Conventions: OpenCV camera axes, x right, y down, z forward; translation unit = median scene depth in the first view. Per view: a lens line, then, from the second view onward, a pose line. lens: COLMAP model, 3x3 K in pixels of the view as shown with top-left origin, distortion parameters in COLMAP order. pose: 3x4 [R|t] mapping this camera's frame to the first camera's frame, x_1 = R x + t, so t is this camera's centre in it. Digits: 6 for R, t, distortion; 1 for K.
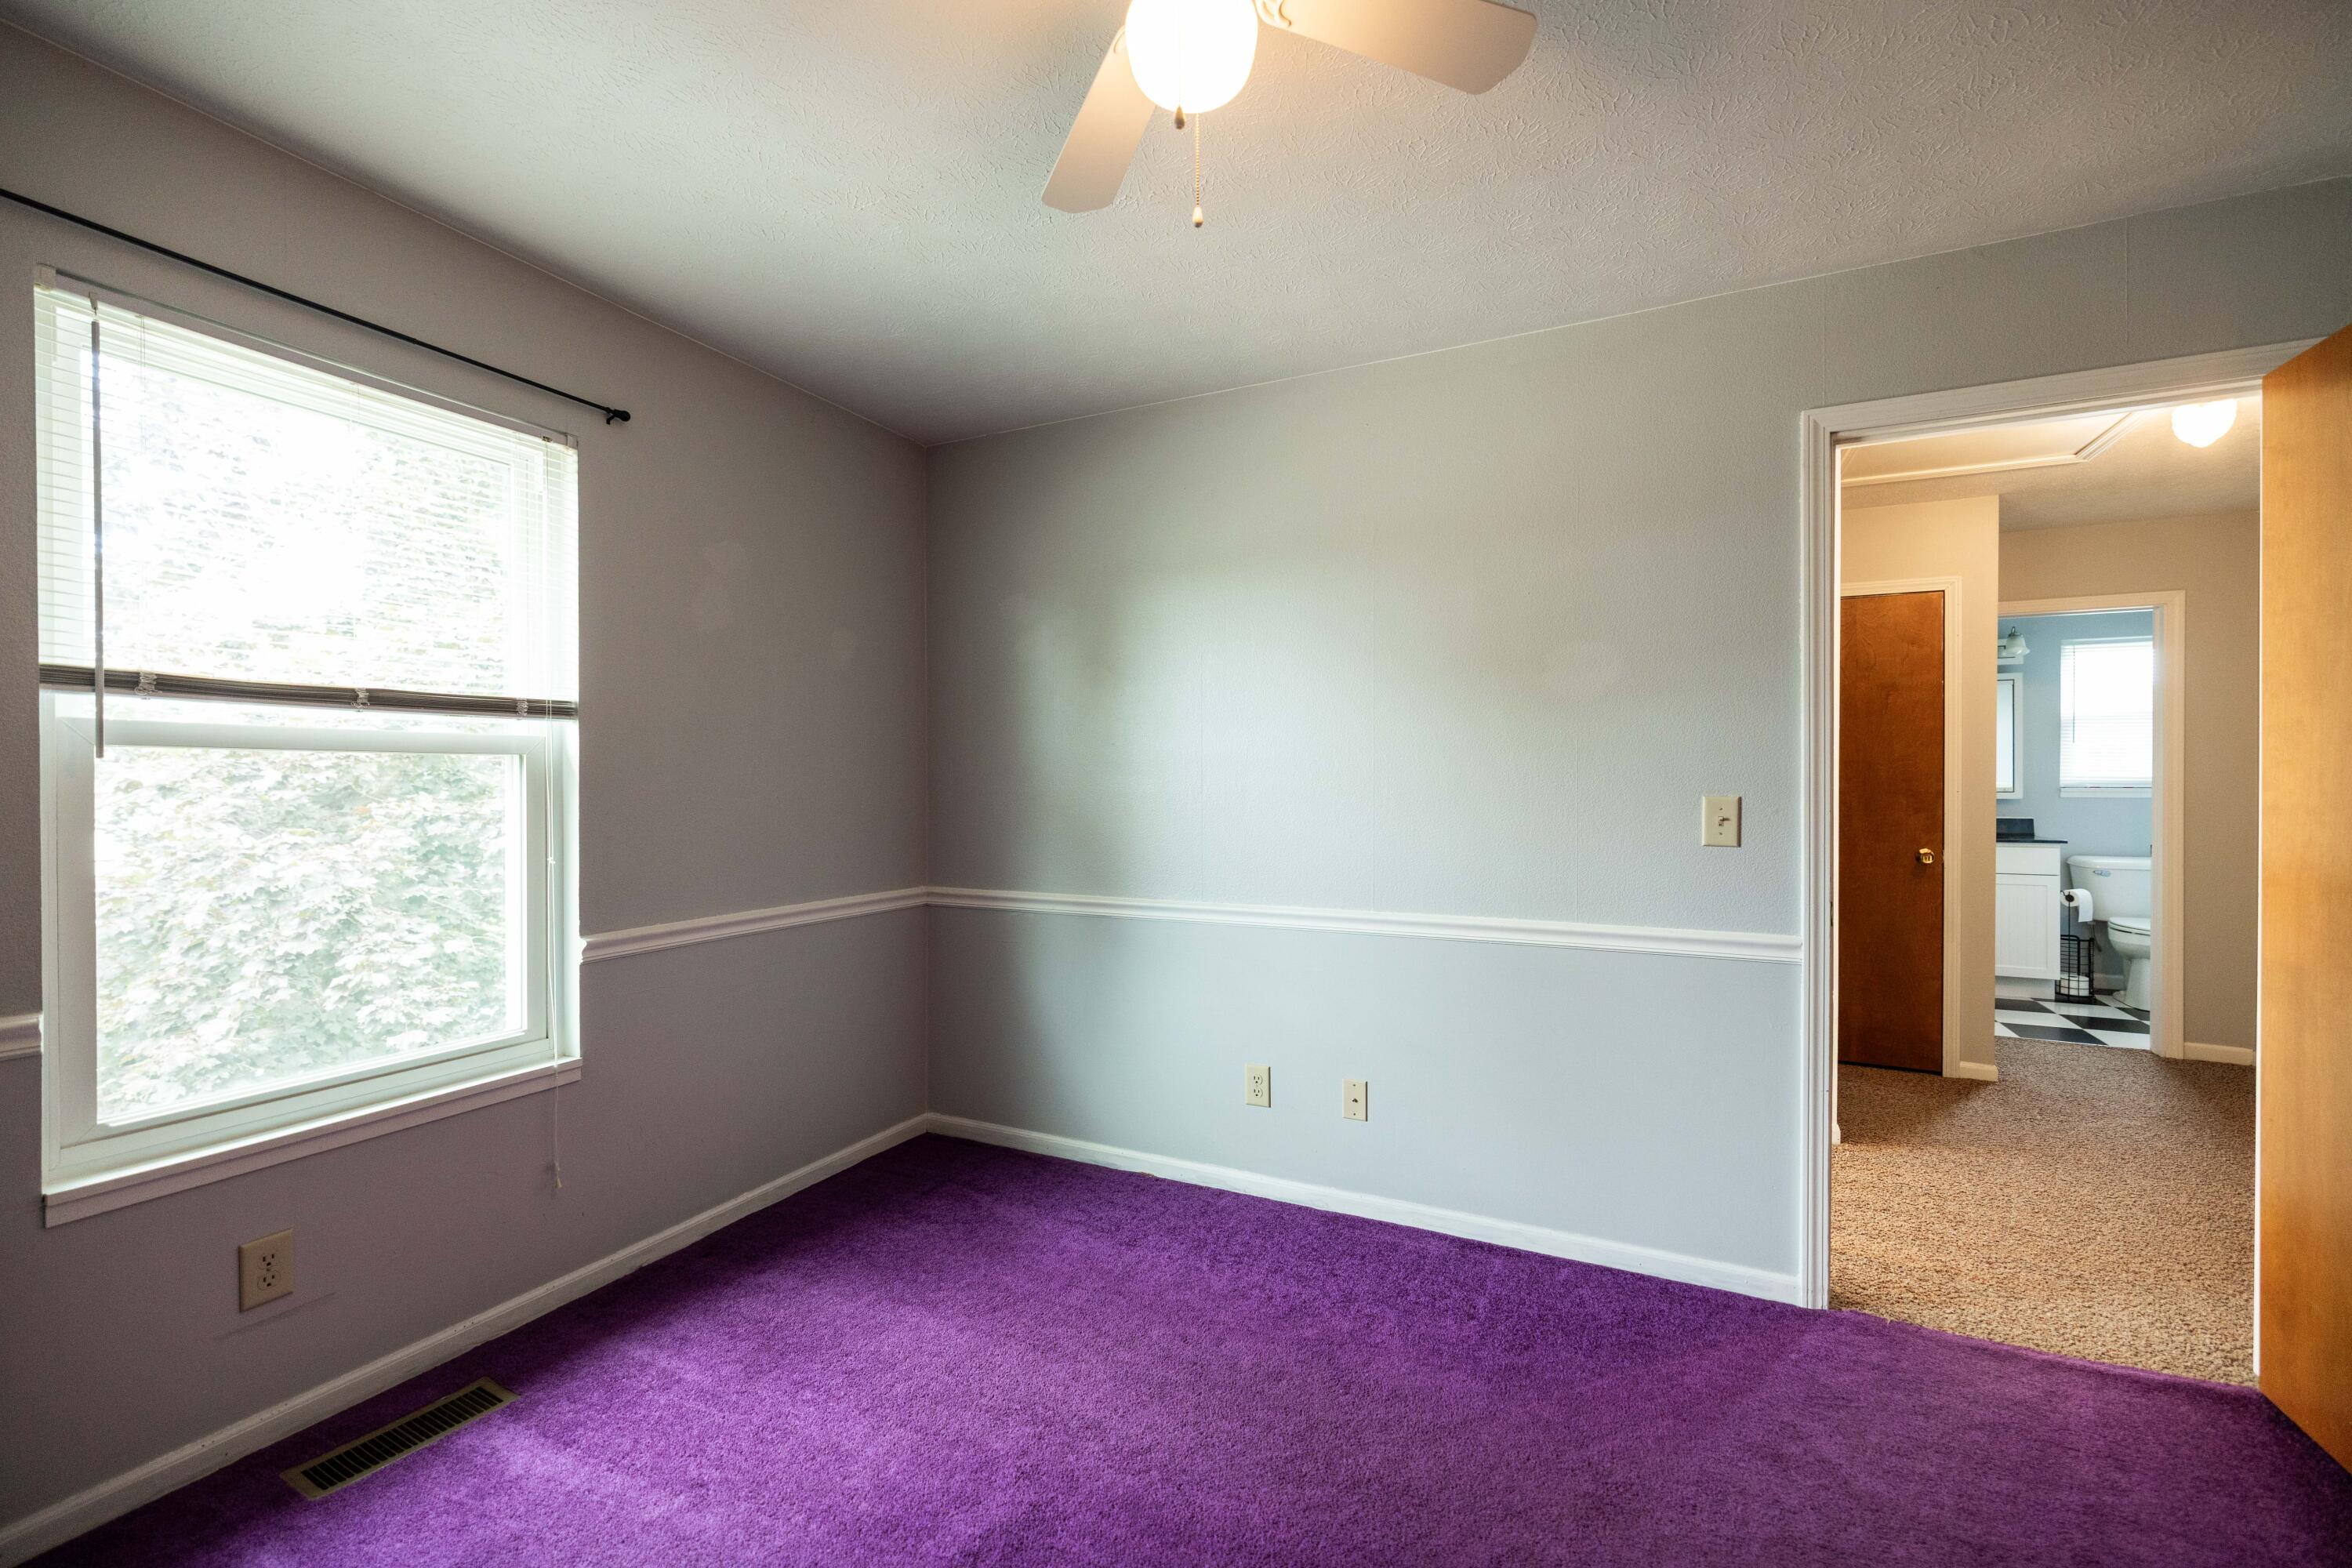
lens RADIAL K [[986.8, 0, 1173.7], [0, 986.8, 789.5], [0, 0, 1]] dist [0.001394, -0.000169]
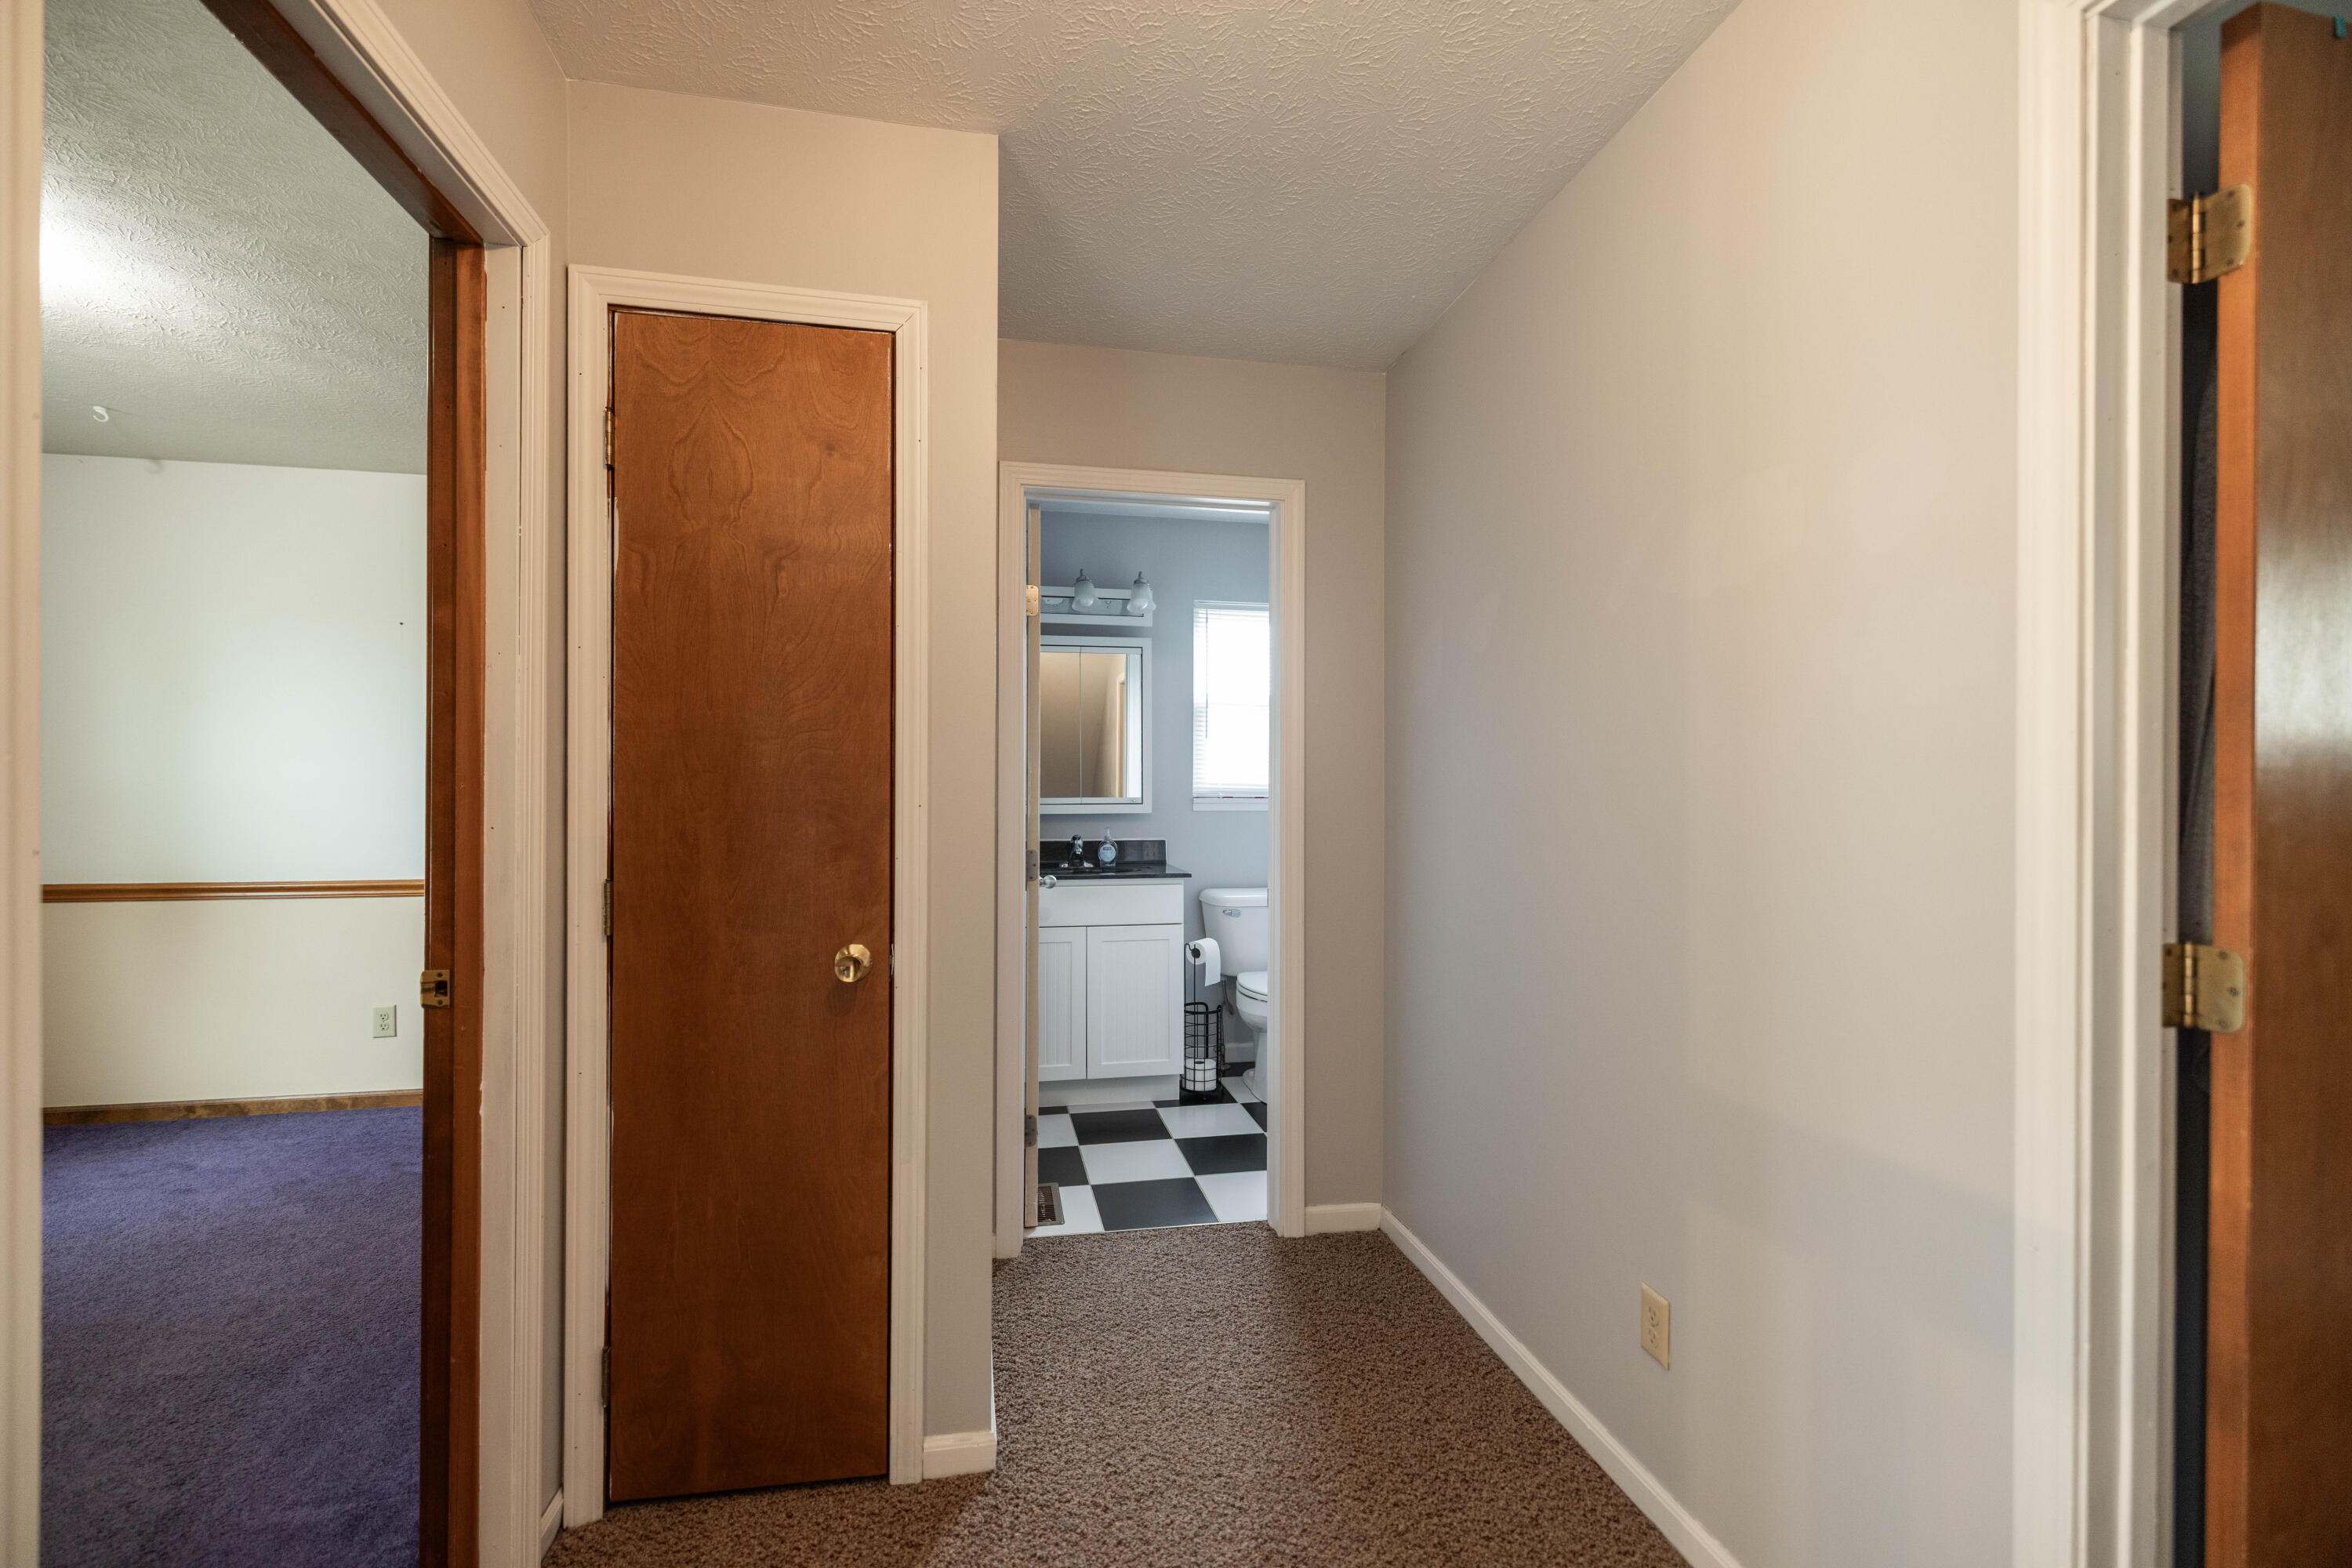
lens RADIAL K [[986.8, 0, 1173.7], [0, 986.8, 789.5], [0, 0, 1]] dist [0.001394, -0.000169]
pose [[0.796774, 0.005922, 0.604248, 0.466893], [0.000214, 0.999949, -0.010081, -0.000406], [-0.604277, 0.008161, 0.796732, 0.445177]]
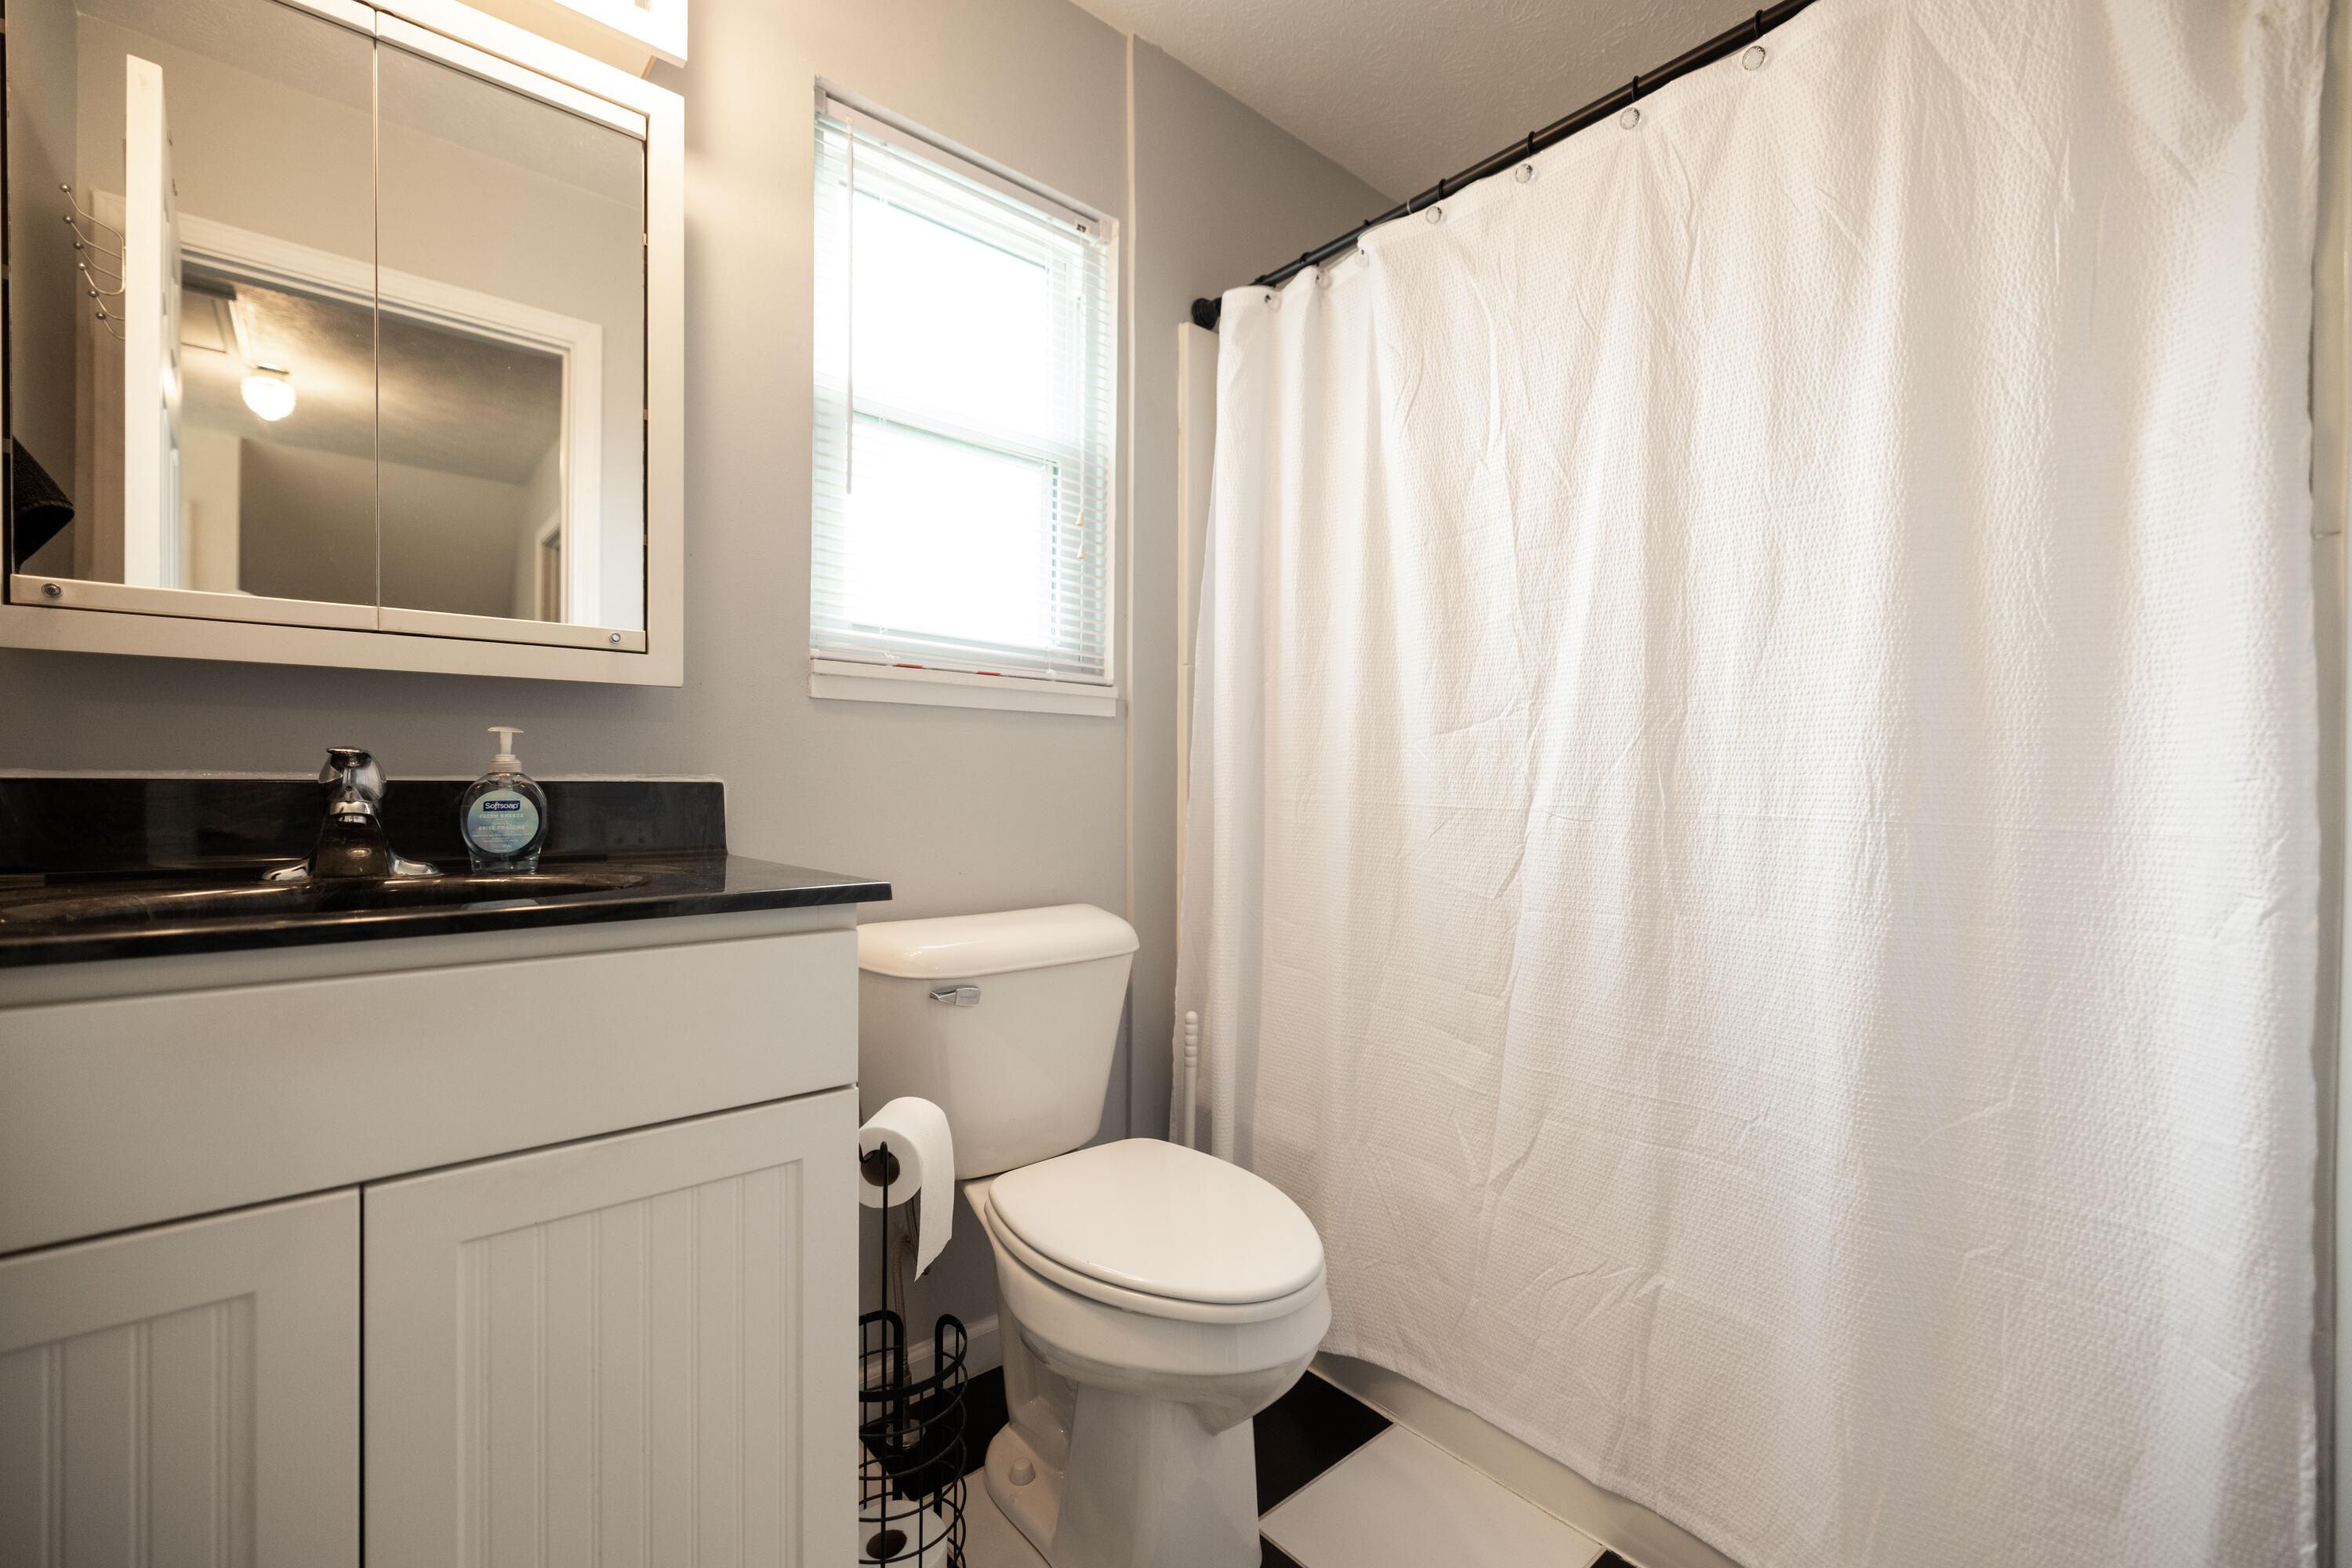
lens RADIAL K [[986.0, 0, 1181.5], [0, 986.0, 793.7], [0, 0, 1]] dist [0.002439, -0.000542]
pose [[0.388111, 0.001435, 0.921611, 0.751289], [0.007660, 0.999959, -0.004783, 0.036906], [-0.921581, 0.008916, 0.388084, 0.872217]]
